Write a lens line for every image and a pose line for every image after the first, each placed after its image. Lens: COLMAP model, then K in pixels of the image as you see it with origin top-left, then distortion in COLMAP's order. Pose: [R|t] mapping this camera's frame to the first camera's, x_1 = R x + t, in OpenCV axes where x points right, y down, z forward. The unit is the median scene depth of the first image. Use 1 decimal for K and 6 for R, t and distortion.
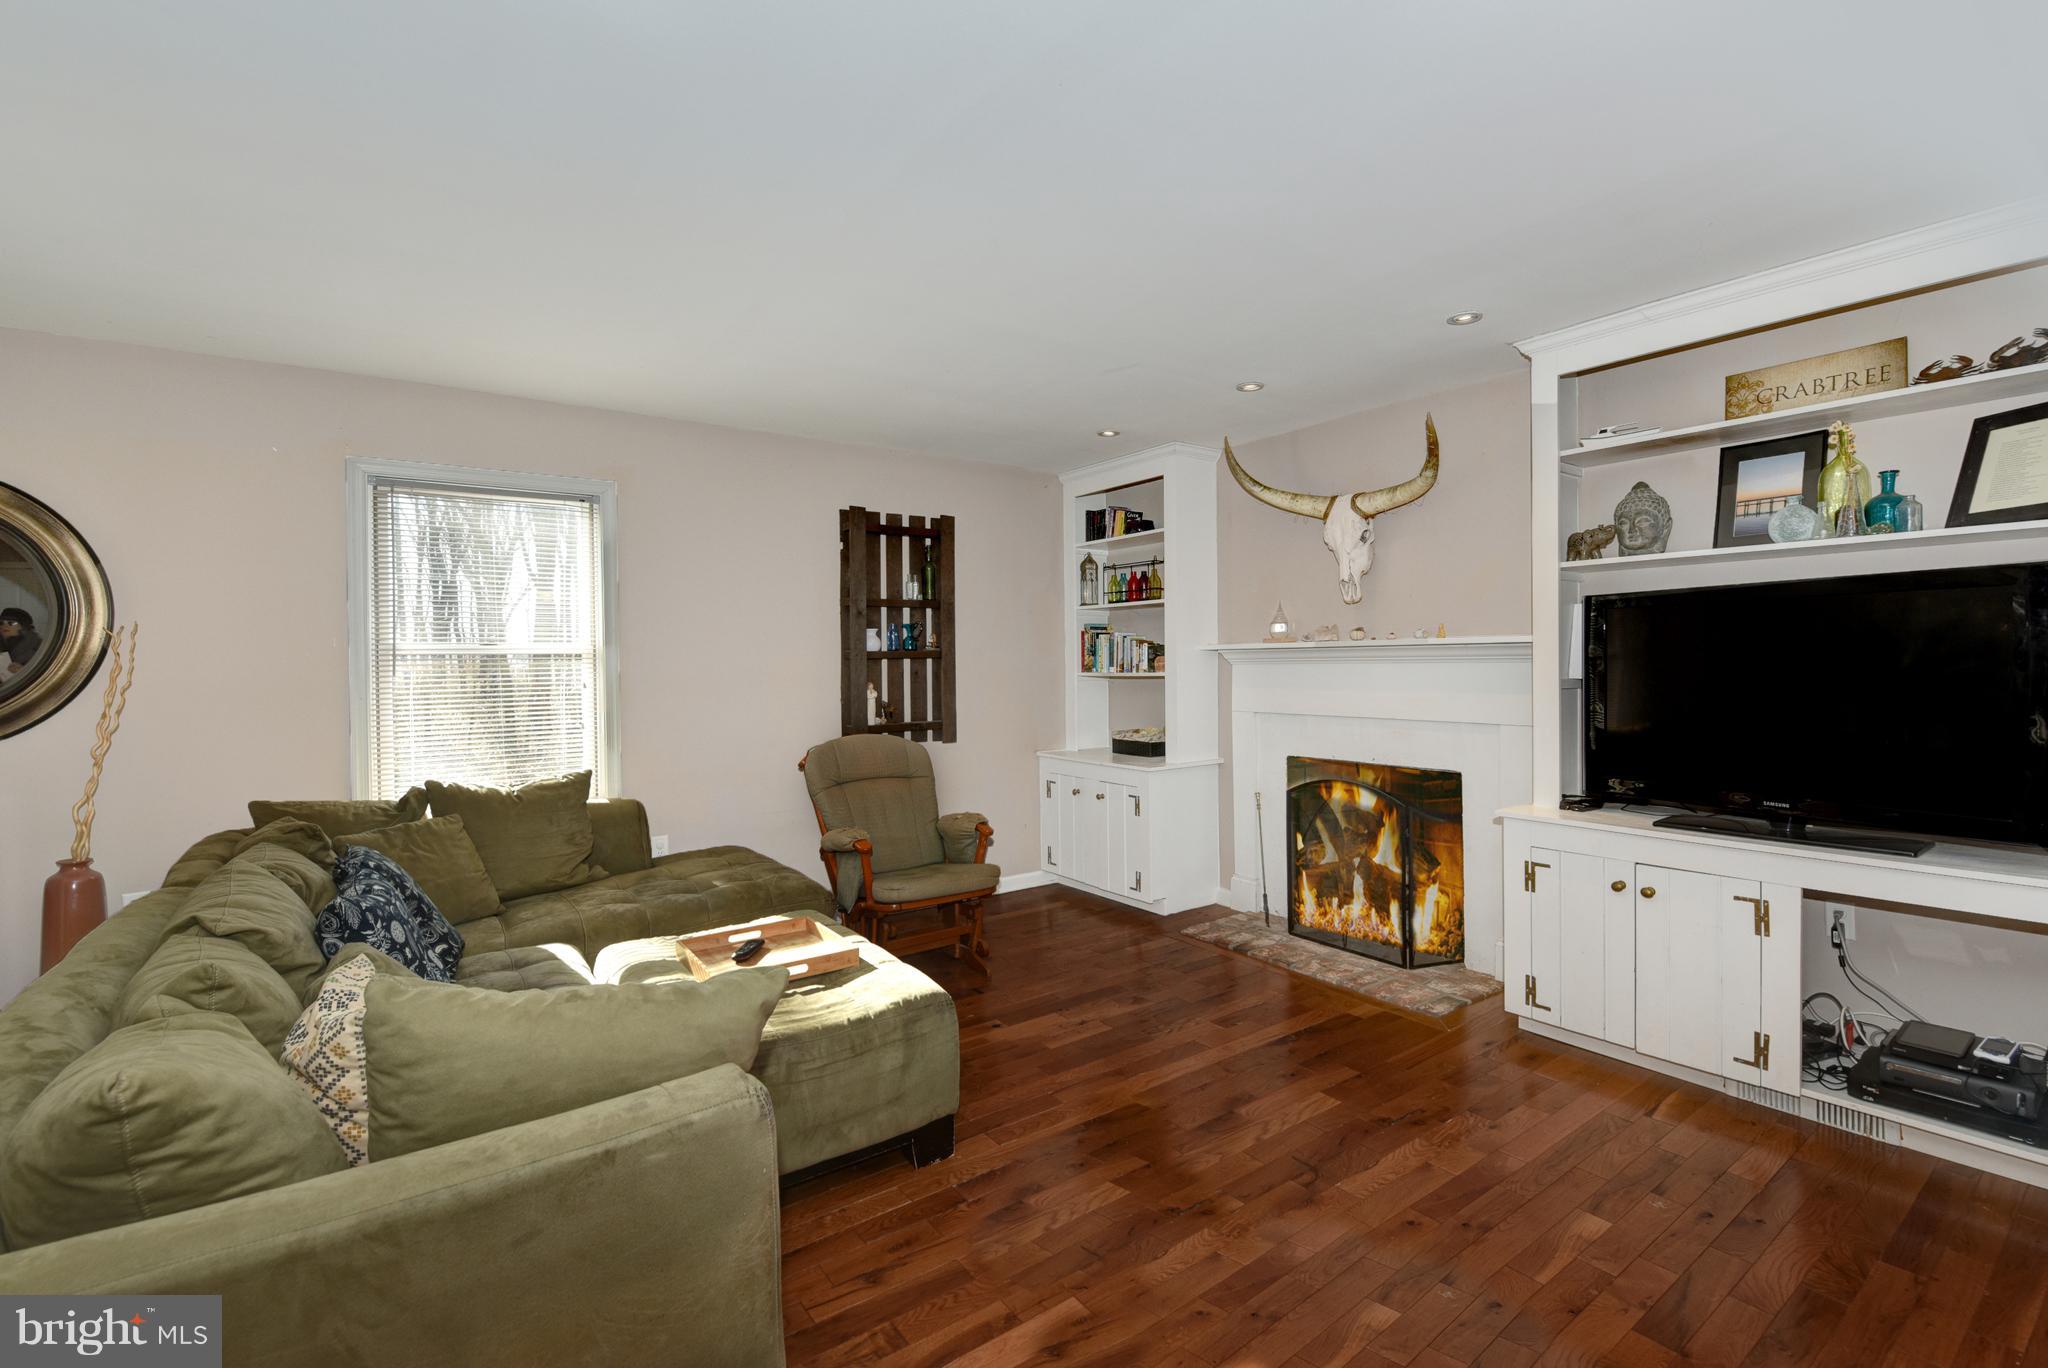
lens RADIAL K [[916.1, 0, 1017.6], [0, 916.1, 668.1], [0, 0, 1]] dist [-0.002633, -0.000952]
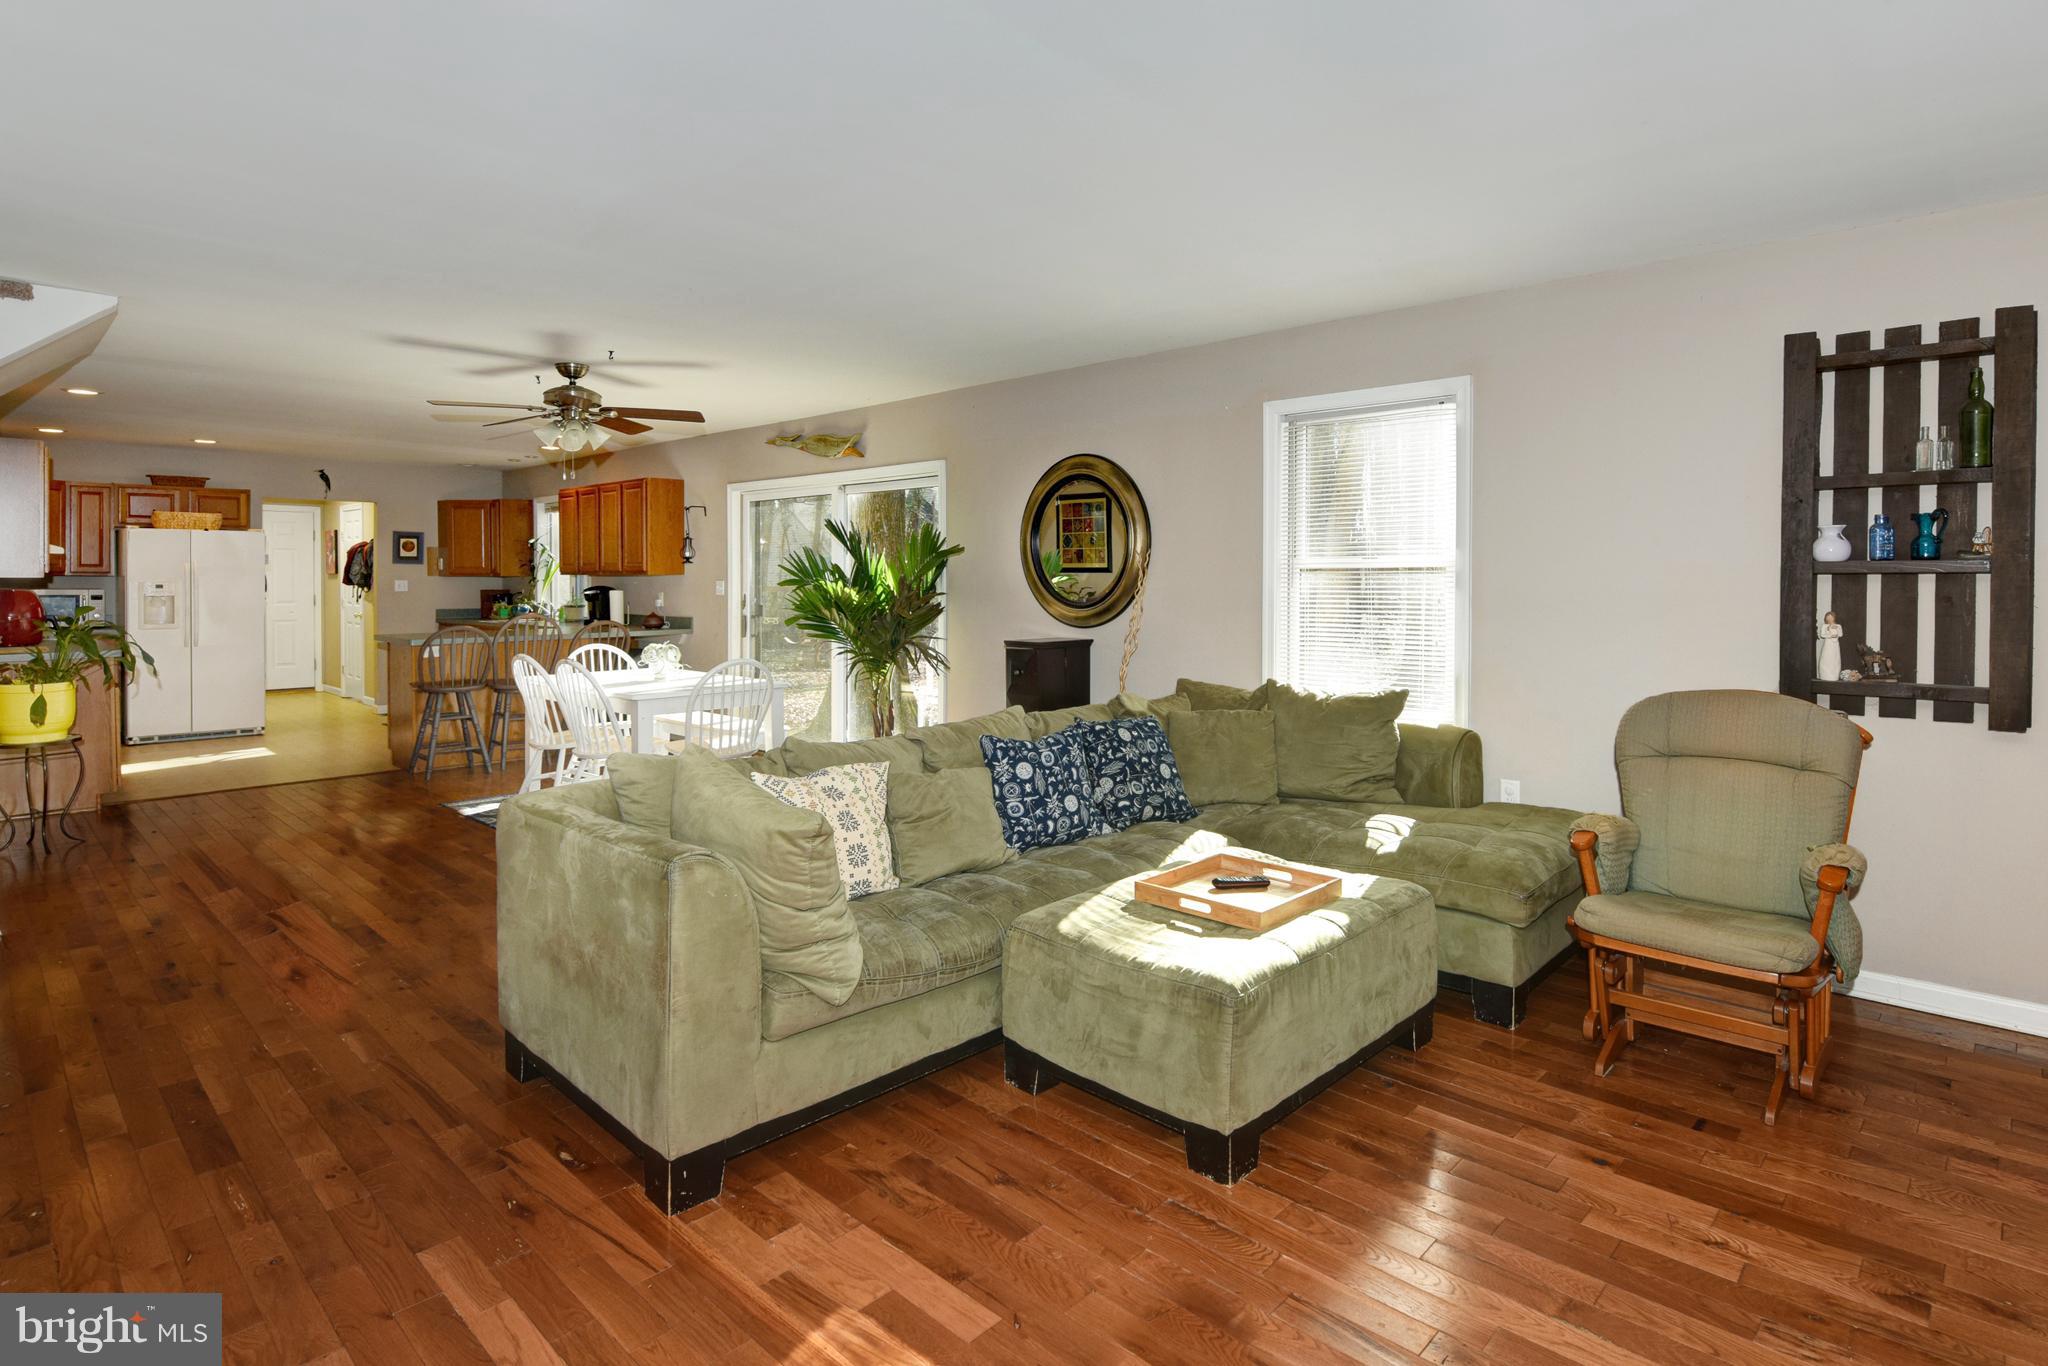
lens RADIAL K [[1070.9, 0, 1116.0], [0, 1070.9, 583.3], [0, 0, 1]] dist [-0.005519, -0.001982]
pose [[0.210597, 0.012546, -0.977493, 0.454430], [-0.009310, 0.999898, 0.010827, -0.007143], [0.977529, 0.006821, 0.210692, 0.382662]]
